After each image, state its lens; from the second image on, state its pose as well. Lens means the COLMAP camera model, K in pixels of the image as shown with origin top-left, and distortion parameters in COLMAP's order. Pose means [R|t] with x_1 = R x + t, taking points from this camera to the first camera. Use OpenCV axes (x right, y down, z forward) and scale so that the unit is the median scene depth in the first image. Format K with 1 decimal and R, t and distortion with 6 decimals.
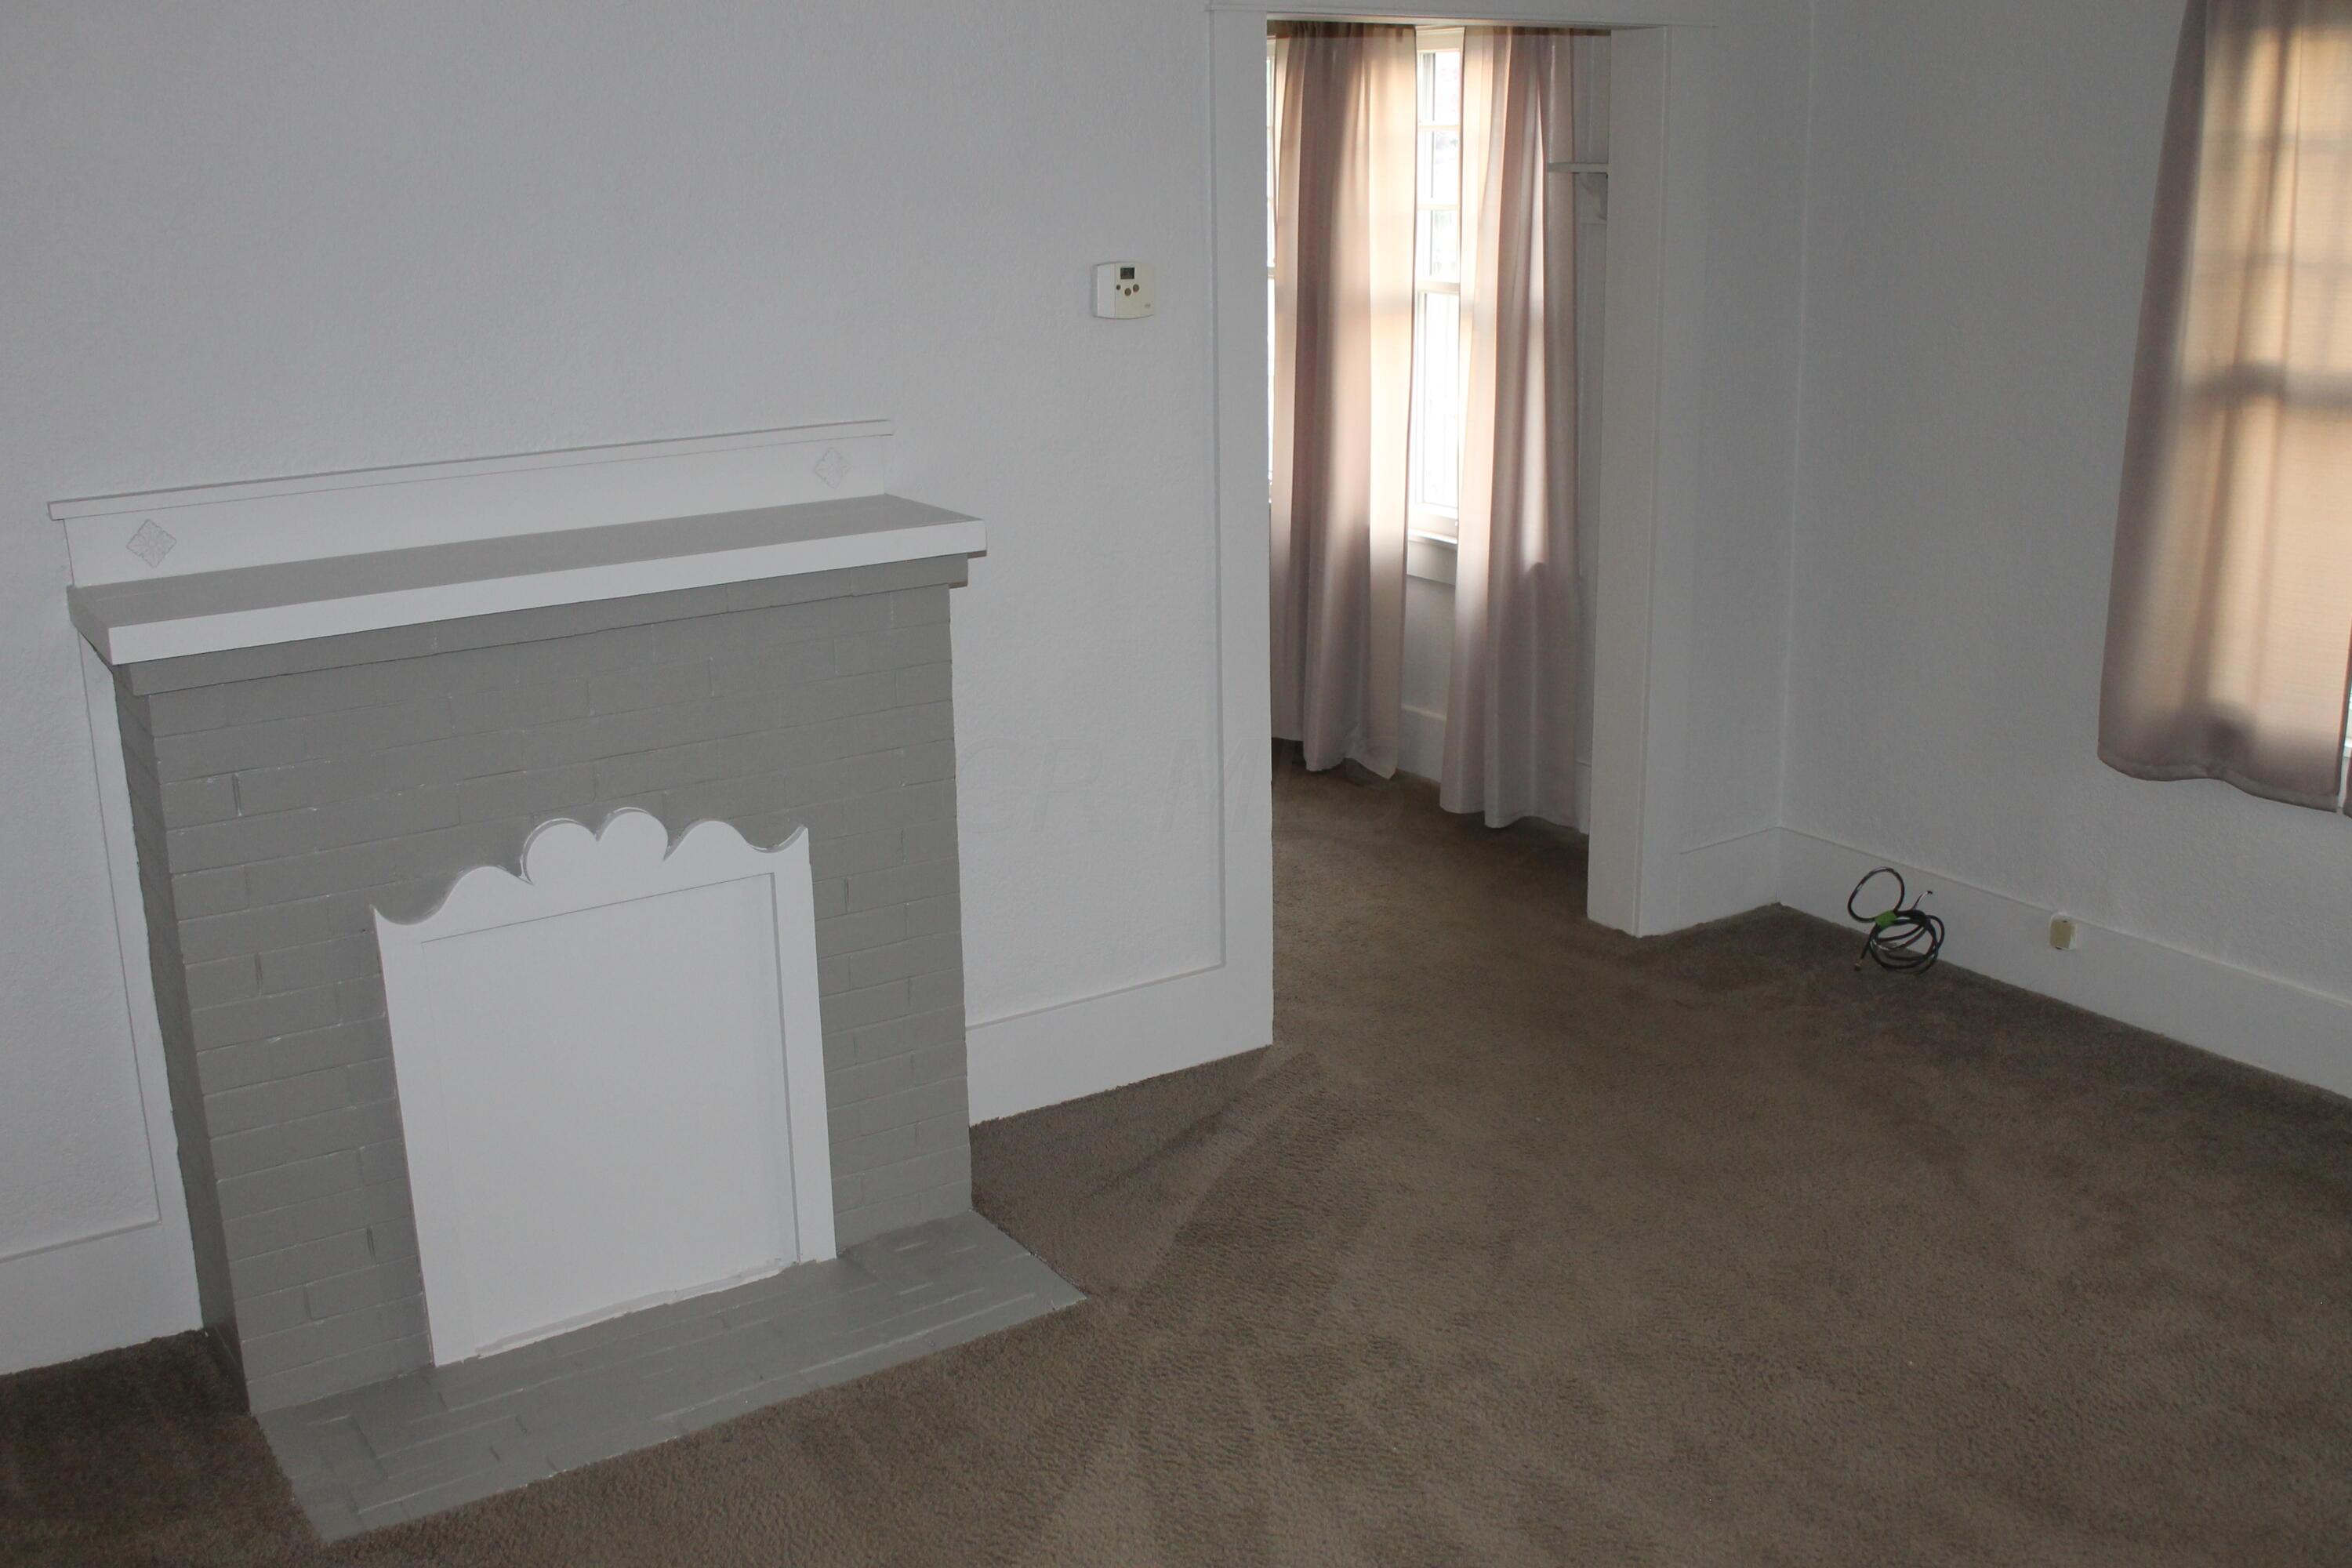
lens RADIAL K [[2267.6, 0, 1176.0], [0, 2267.6, 784.0], [0, 0, 1]] dist [-0.194863, 0.157837]
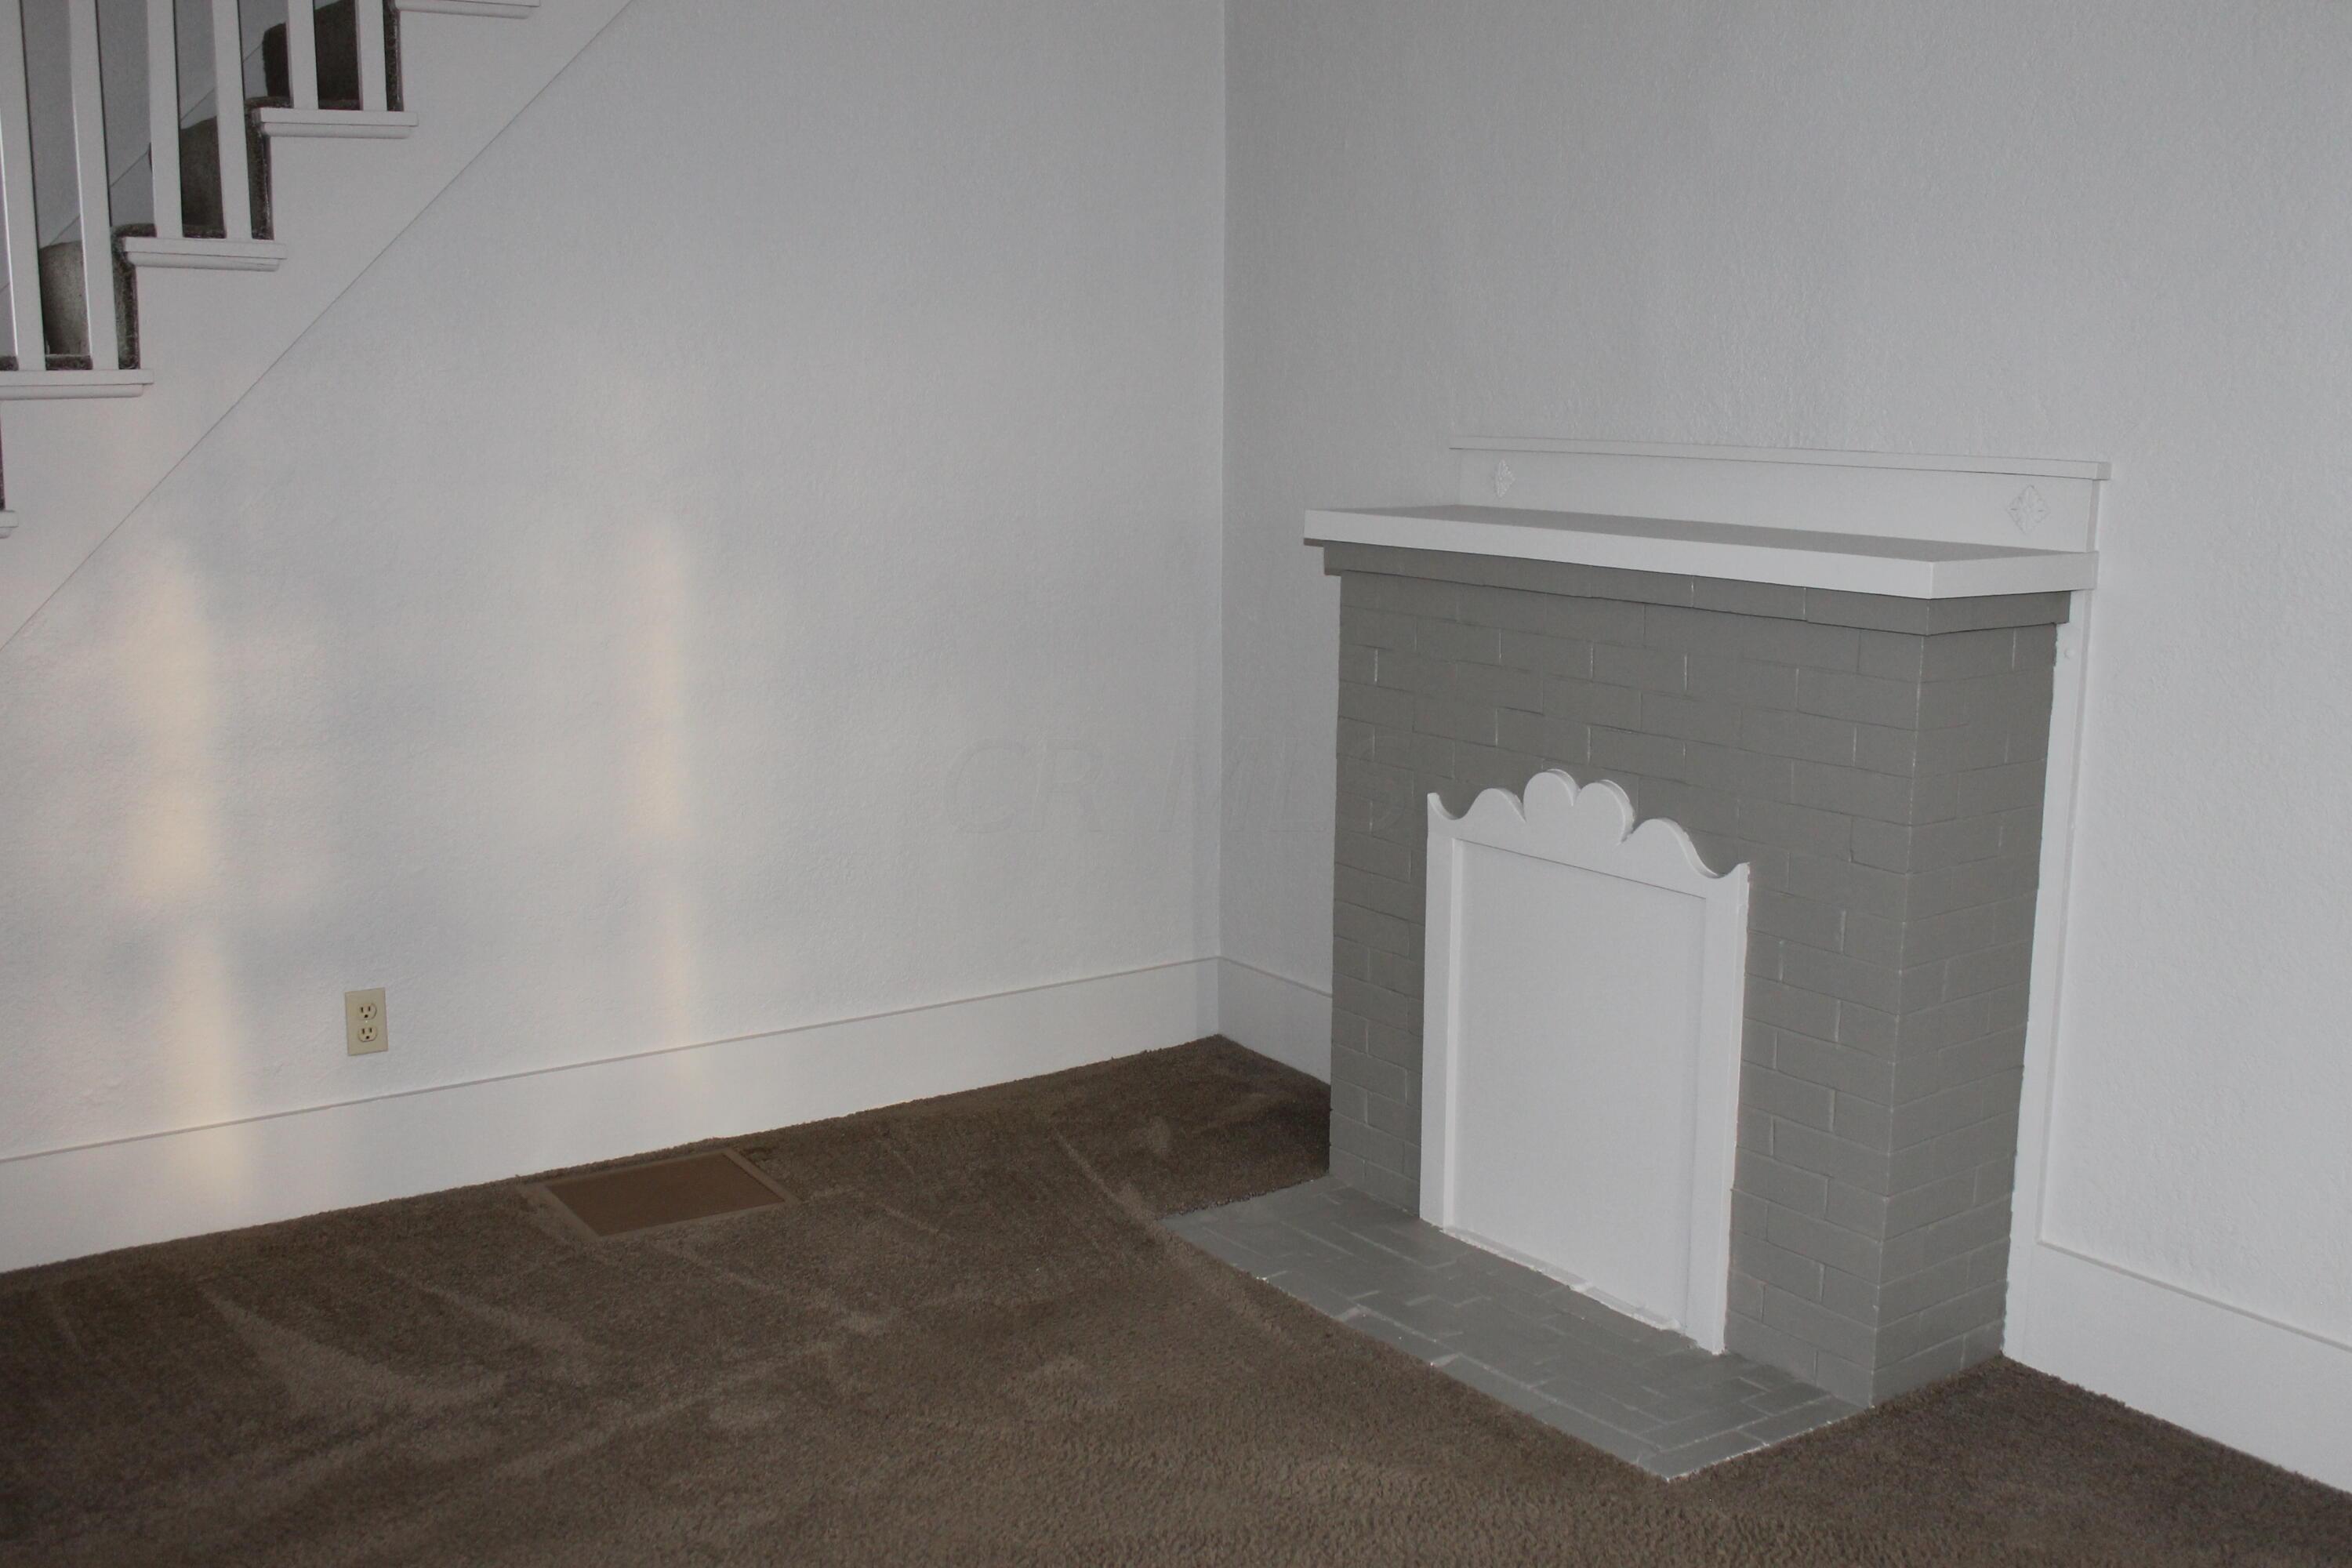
lens RADIAL K [[2267.6, 0, 1176.0], [0, 2267.6, 784.0], [0, 0, 1]] dist [-0.194863, 0.157837]
pose [[0.020201, 0.189738, -0.981627, 0.728038], [-0.274217, 0.945228, 0.177059, -0.110286], [0.961456, 0.265602, 0.071124, 0.724645]]
